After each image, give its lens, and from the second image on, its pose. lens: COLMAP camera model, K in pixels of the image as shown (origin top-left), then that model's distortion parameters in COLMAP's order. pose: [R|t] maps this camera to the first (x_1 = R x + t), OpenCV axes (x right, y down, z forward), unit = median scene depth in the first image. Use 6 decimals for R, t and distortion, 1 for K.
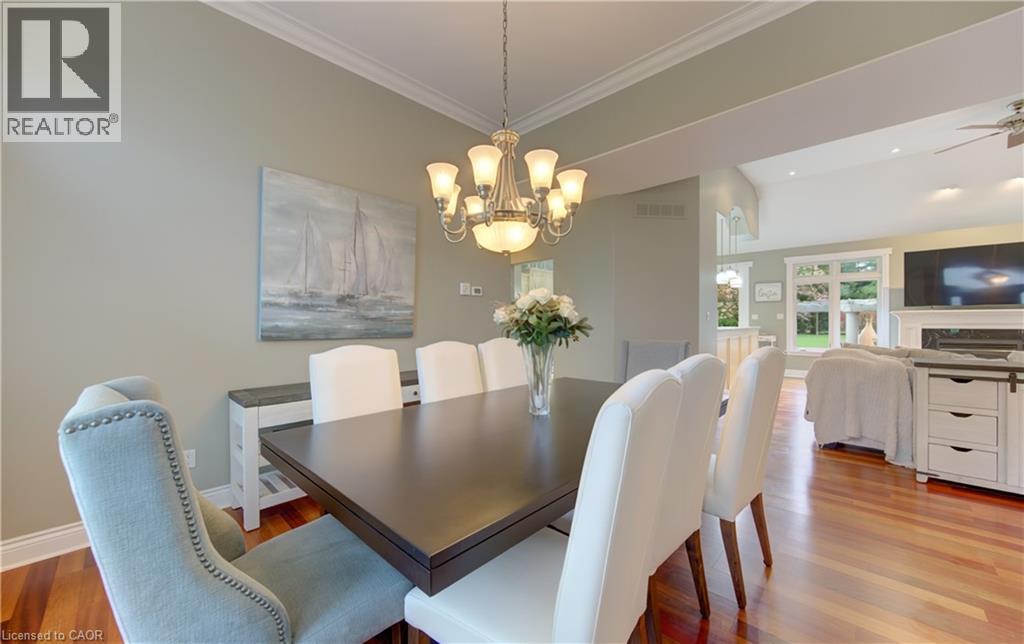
lens RADIAL K [[383.6, 0, 512.0], [0, 383.6, 322.0], [0, 0, 1]] dist [0.000403, 0.000023]
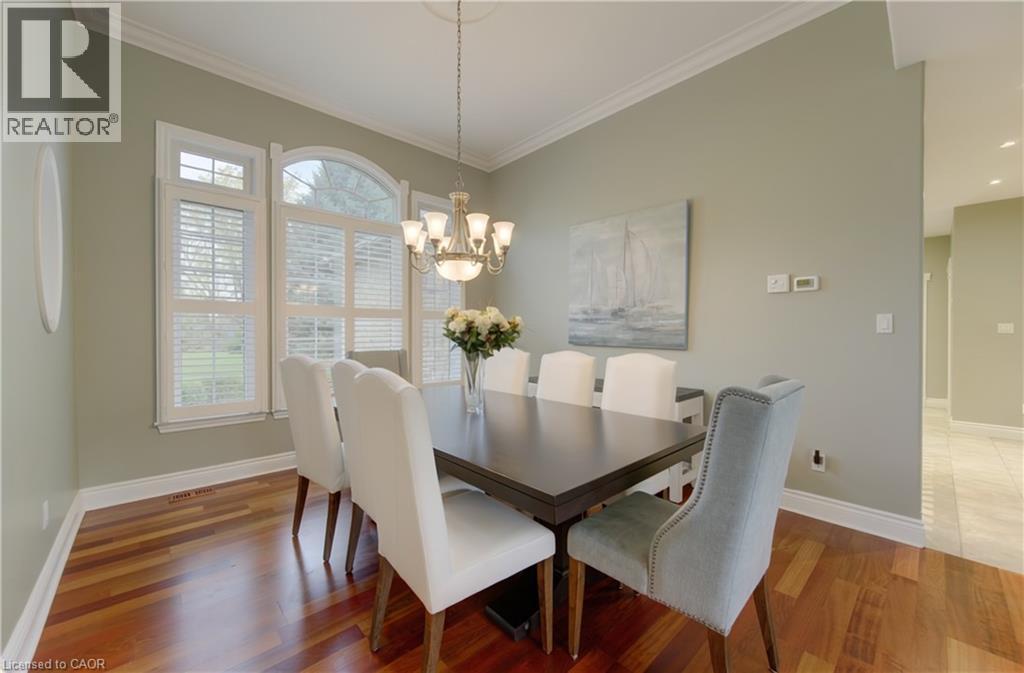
lens RADIAL K [[414.4, 0, 512.0], [0, 414.4, 336.5], [0, 0, 1]] dist [0.000000, -0.000118]
pose [[-0.081785, 0.007321, -0.996623, 0.823060], [-0.010371, 0.999913, 0.008196, 0.005662], [0.996596, 0.011007, -0.081702, 0.778151]]
